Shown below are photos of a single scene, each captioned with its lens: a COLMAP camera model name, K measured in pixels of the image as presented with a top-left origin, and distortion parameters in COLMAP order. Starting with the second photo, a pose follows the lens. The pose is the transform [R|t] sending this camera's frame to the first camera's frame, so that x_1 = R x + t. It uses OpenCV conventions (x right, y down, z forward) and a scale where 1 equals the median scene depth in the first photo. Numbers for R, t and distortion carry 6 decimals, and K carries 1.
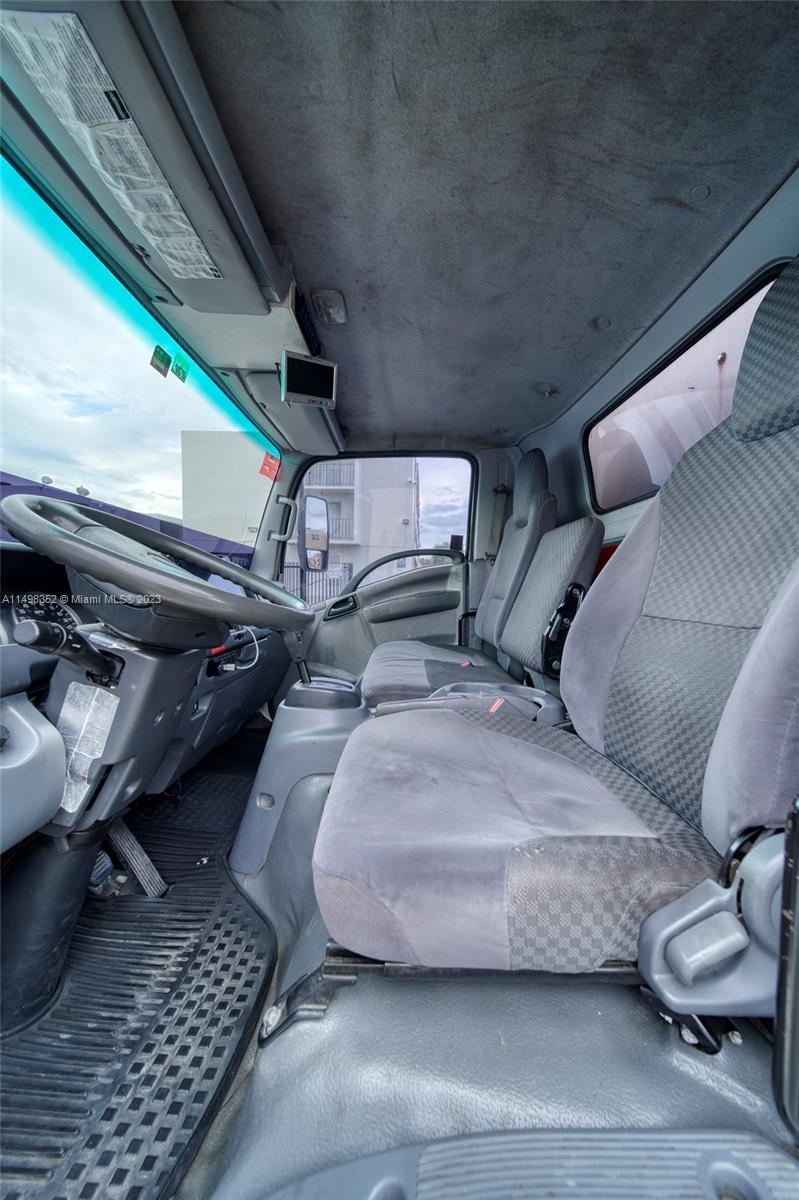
lens RADIAL K [[426.1, 0, 399.5], [0, 426.1, 600.0], [0, 0, 1]] dist [0.001482, -0.001619]
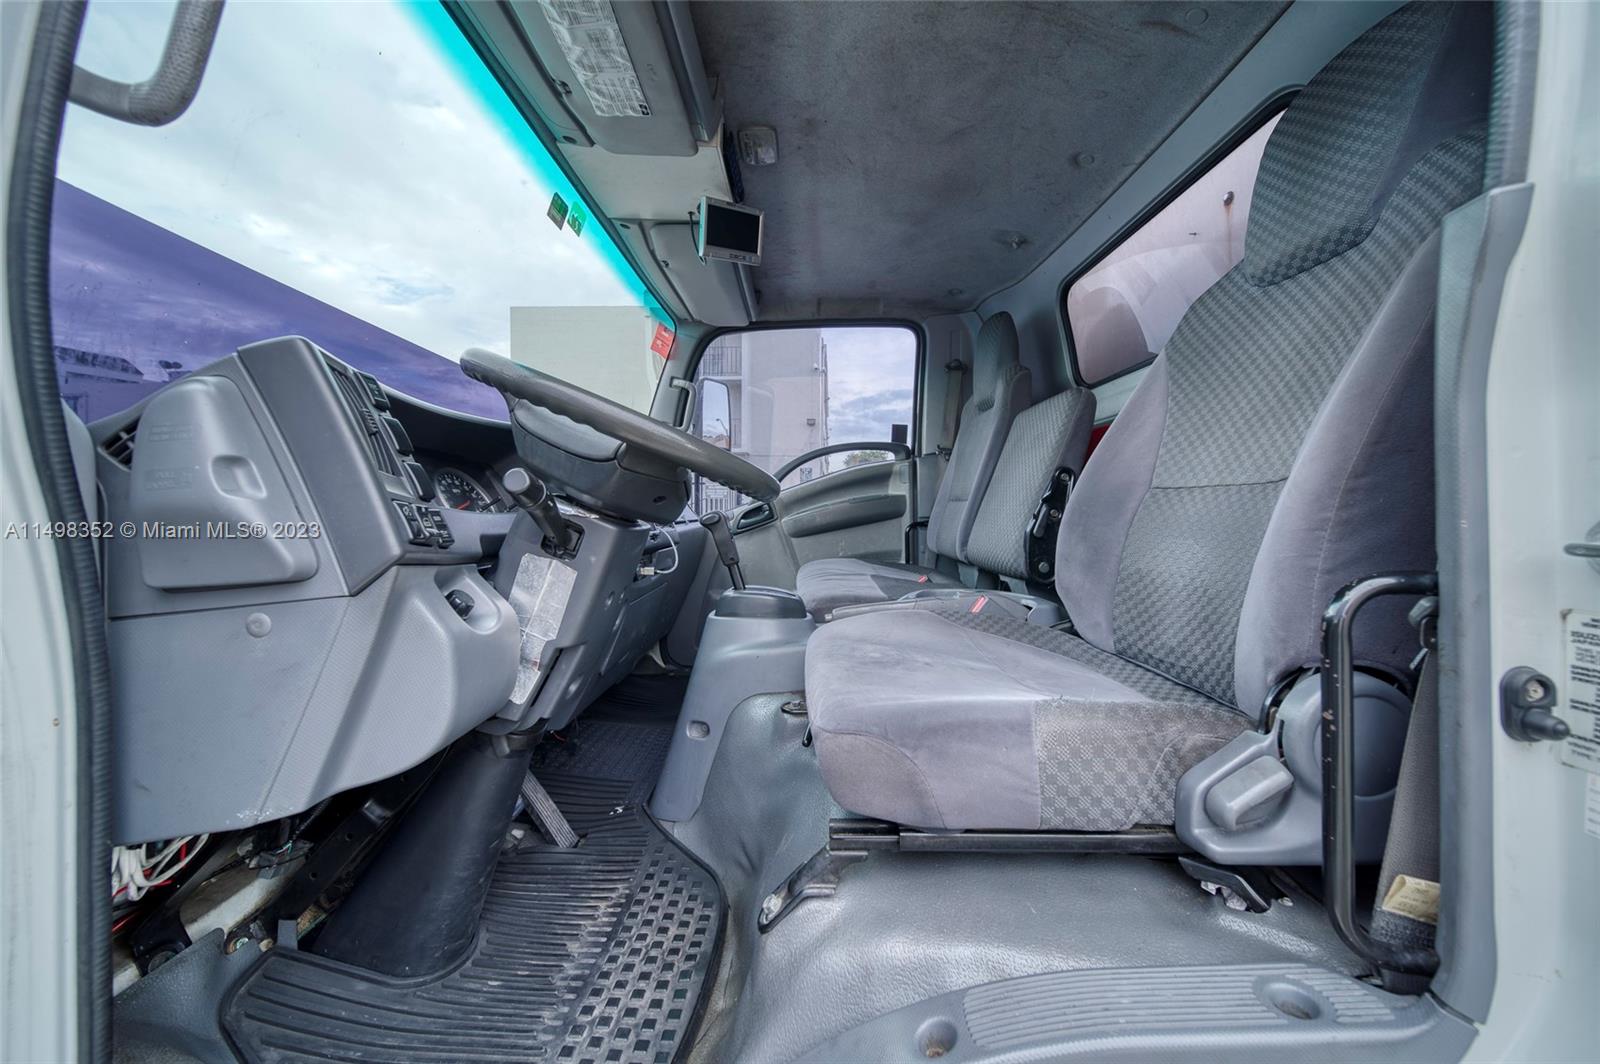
lens RADIAL K [[579.8, 0, 799.6], [0, 579.8, 499.9], [0, 0, 1]] dist [0.000243, -0.000167]
pose [[0.999919, -0.012430, -0.002704, -0.084768], [0.012276, 0.998625, -0.050963, 0.067912], [0.003334, 0.050926, 0.998697, -0.103495]]
